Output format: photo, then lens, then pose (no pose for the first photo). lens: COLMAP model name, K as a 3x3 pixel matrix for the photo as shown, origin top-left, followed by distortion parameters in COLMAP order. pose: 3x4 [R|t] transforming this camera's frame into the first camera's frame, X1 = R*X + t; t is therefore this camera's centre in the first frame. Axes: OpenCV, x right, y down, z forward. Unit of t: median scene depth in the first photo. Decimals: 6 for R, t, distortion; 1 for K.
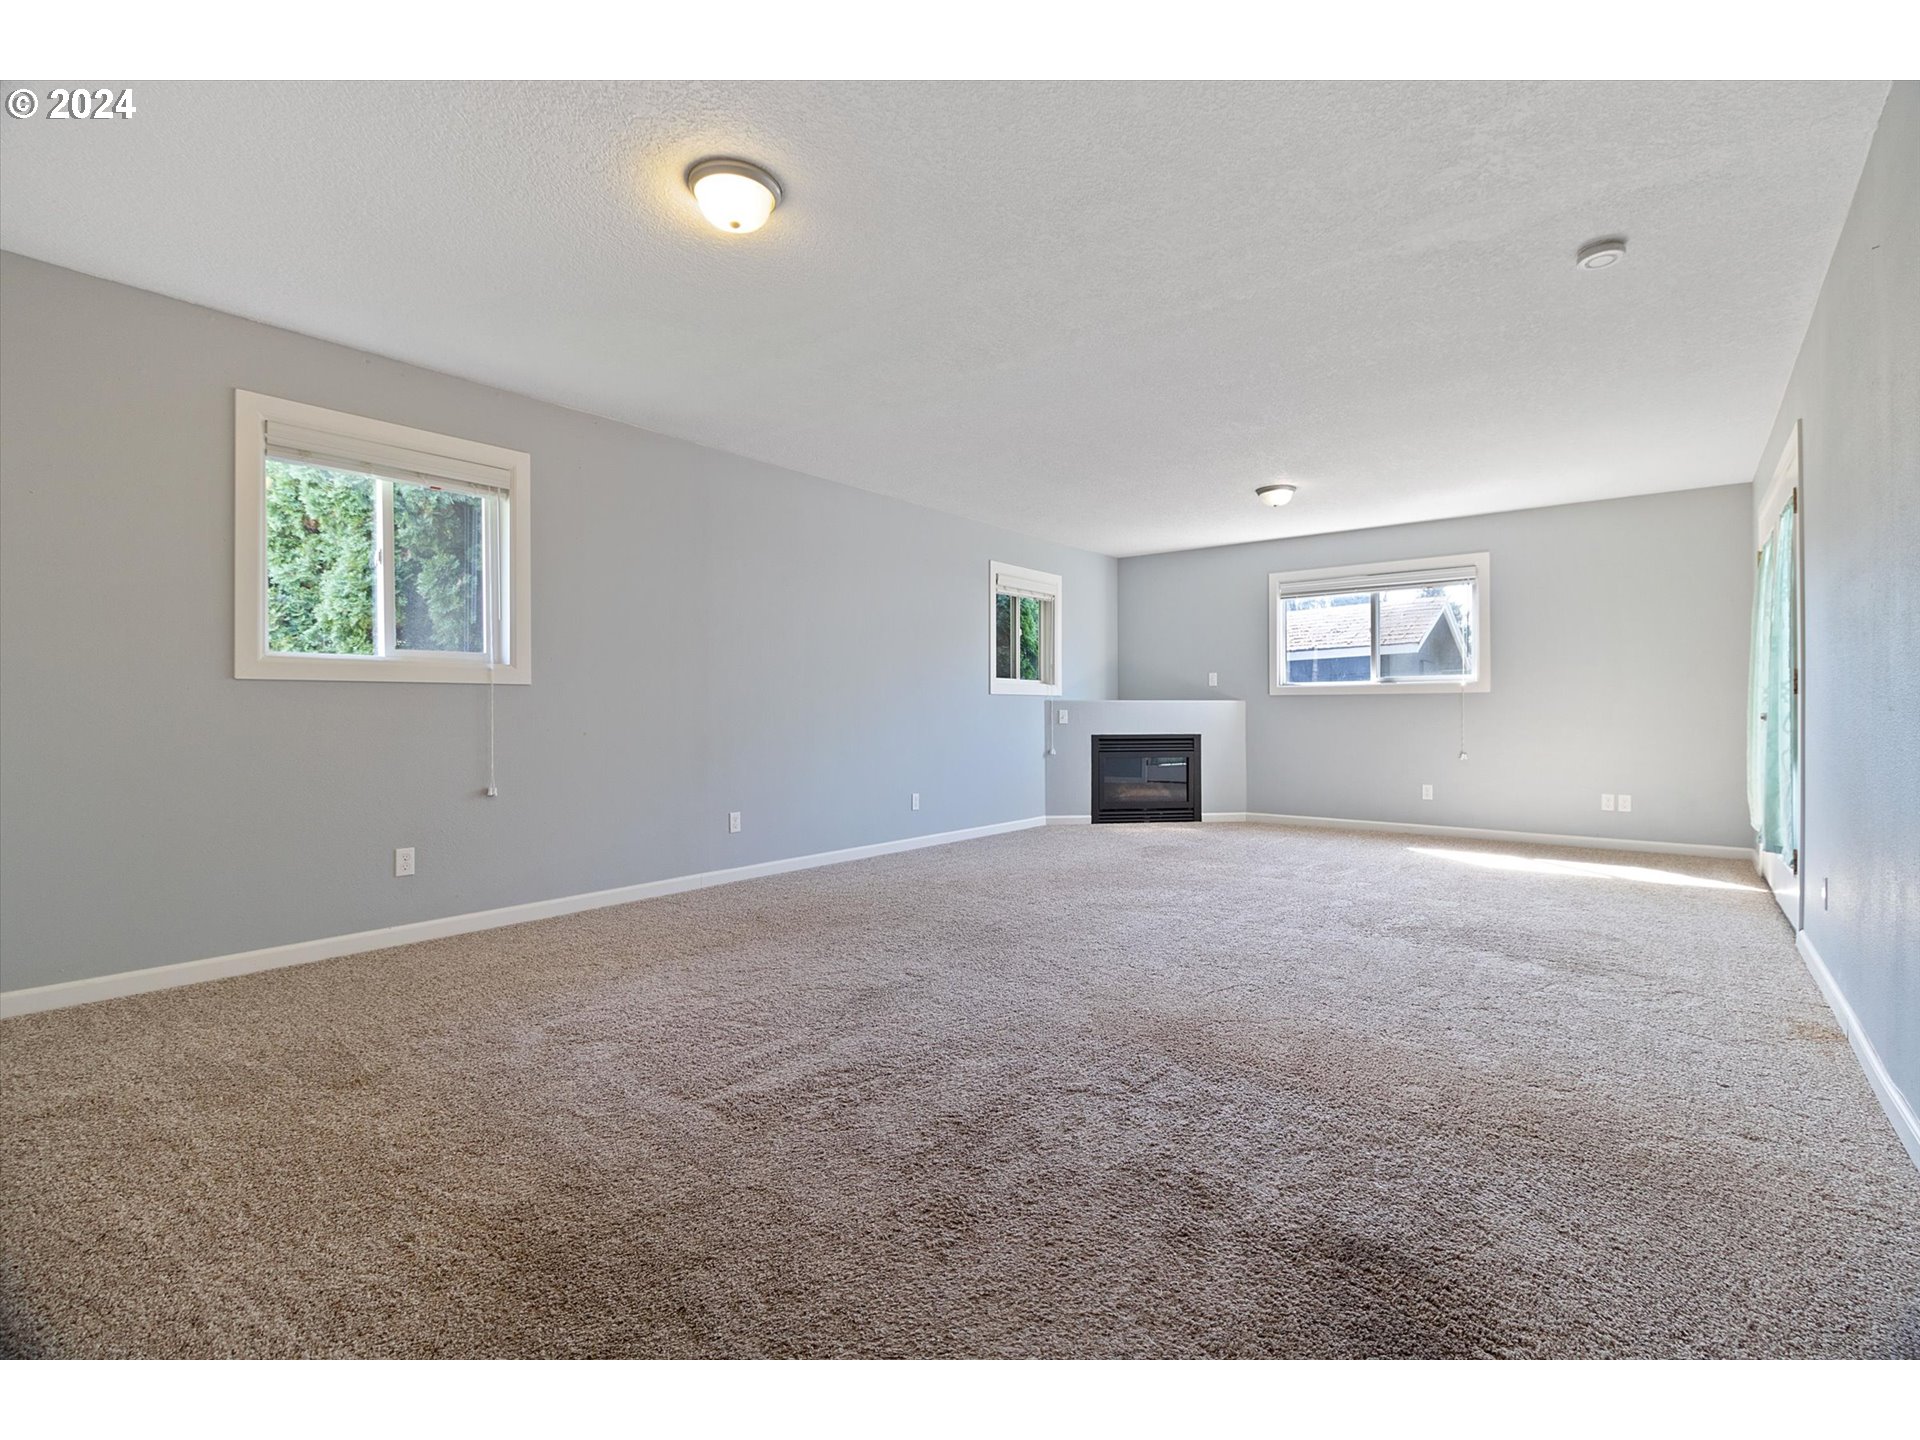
lens RADIAL K [[888.4, 0, 959.2], [0, 888.4, 711.6], [0, 0, 1]] dist [0.002730, 0.000292]
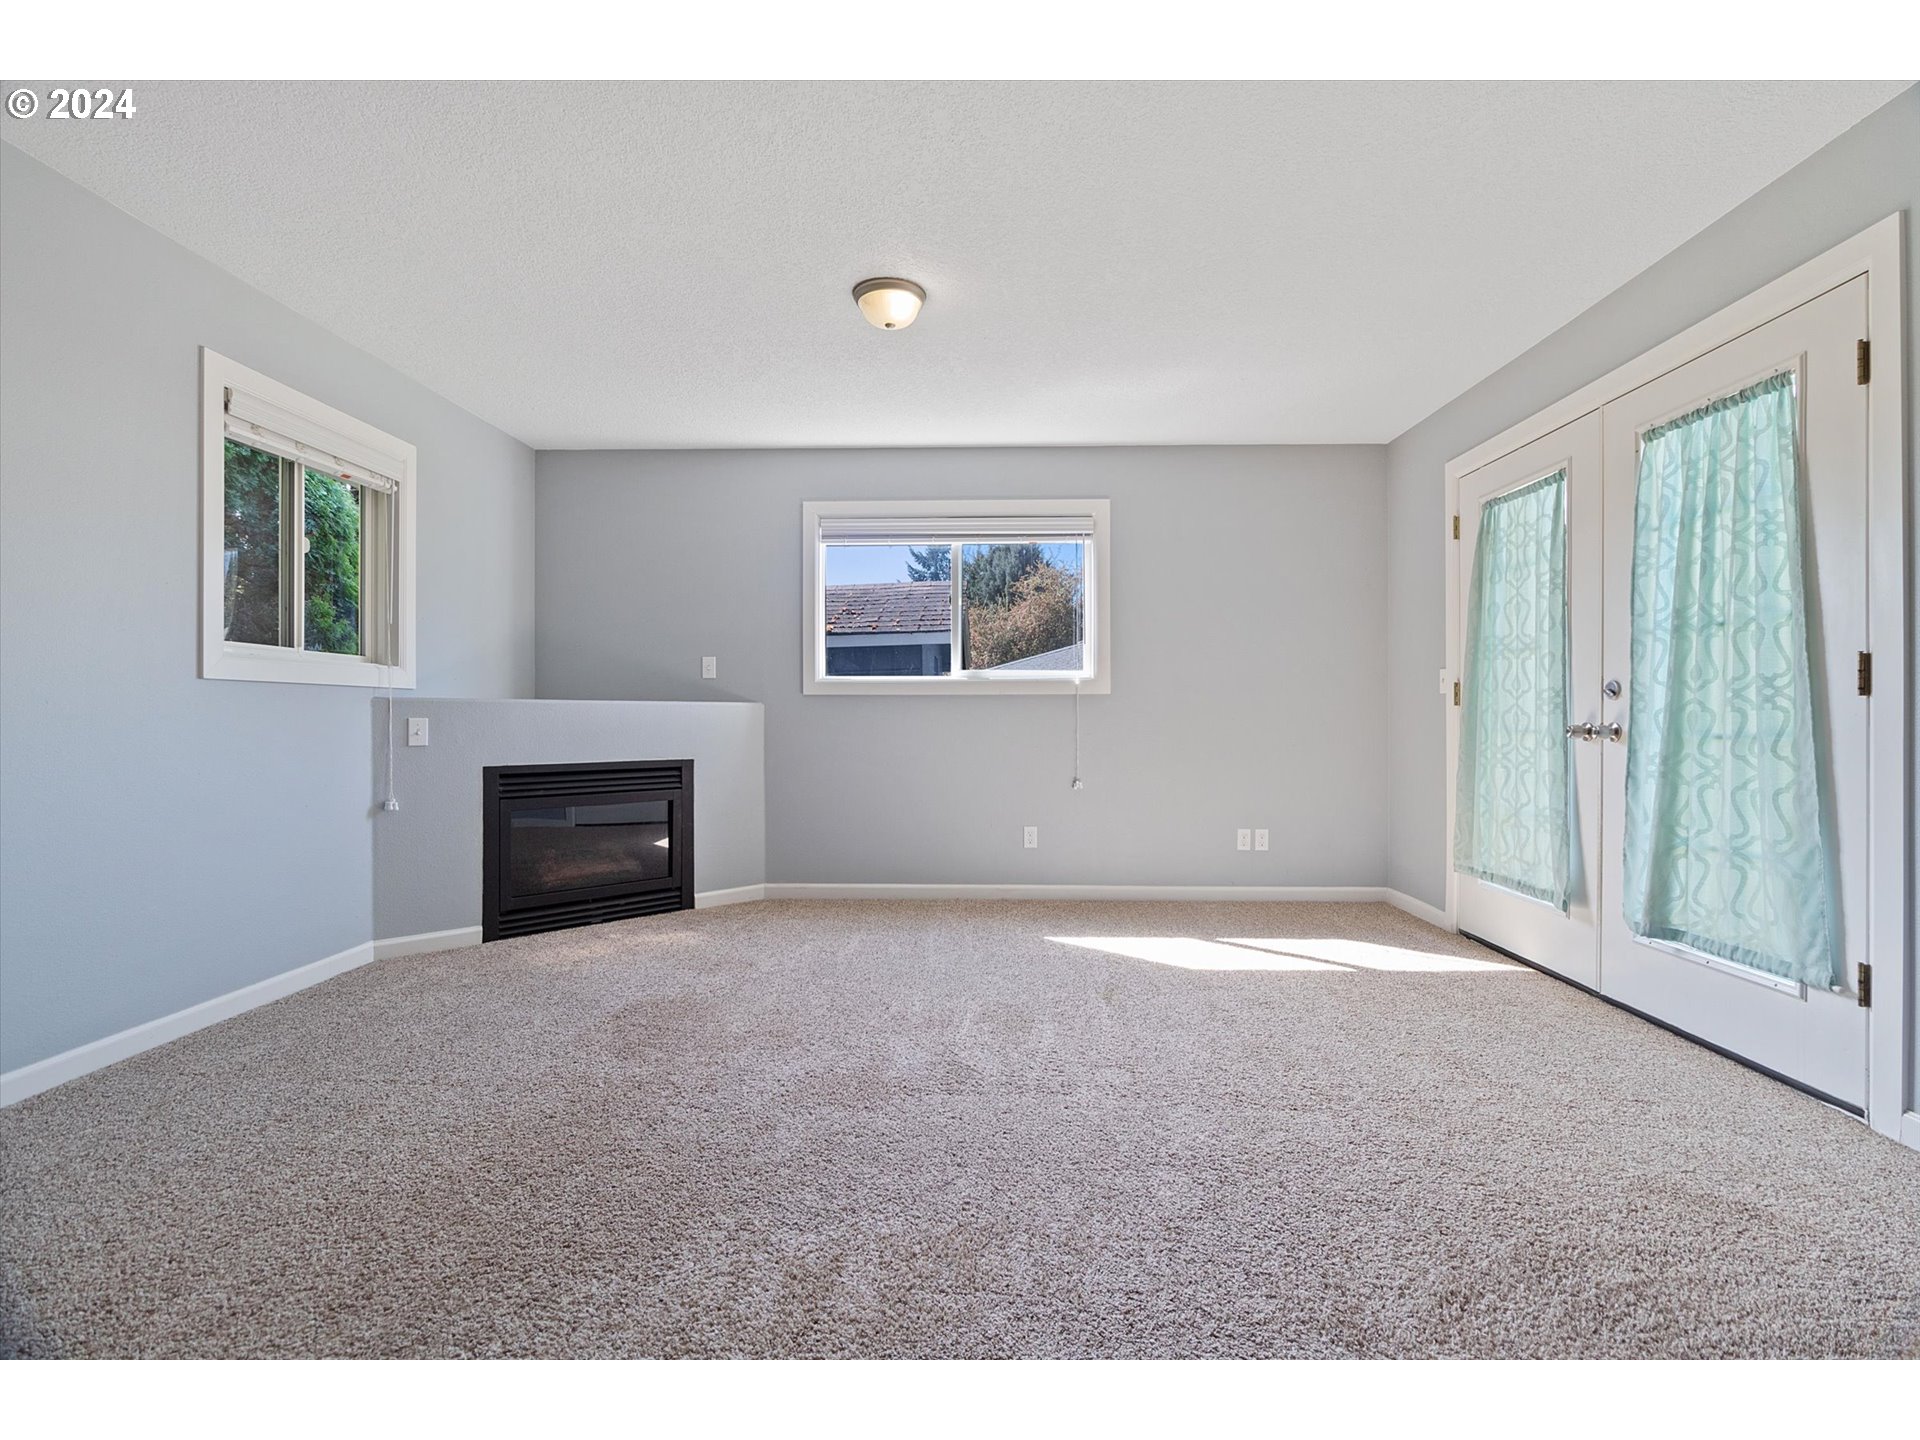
lens RADIAL K [[888.4, 0, 964.0], [0, 888.4, 715.6], [0, 0, 1]] dist [0.002730, 0.000292]
pose [[0.795989, 0.003452, 0.605301, 0.060449], [-0.001034, 0.999990, -0.004342, -0.001096], [-0.605310, 0.002830, 0.795985, 0.432904]]
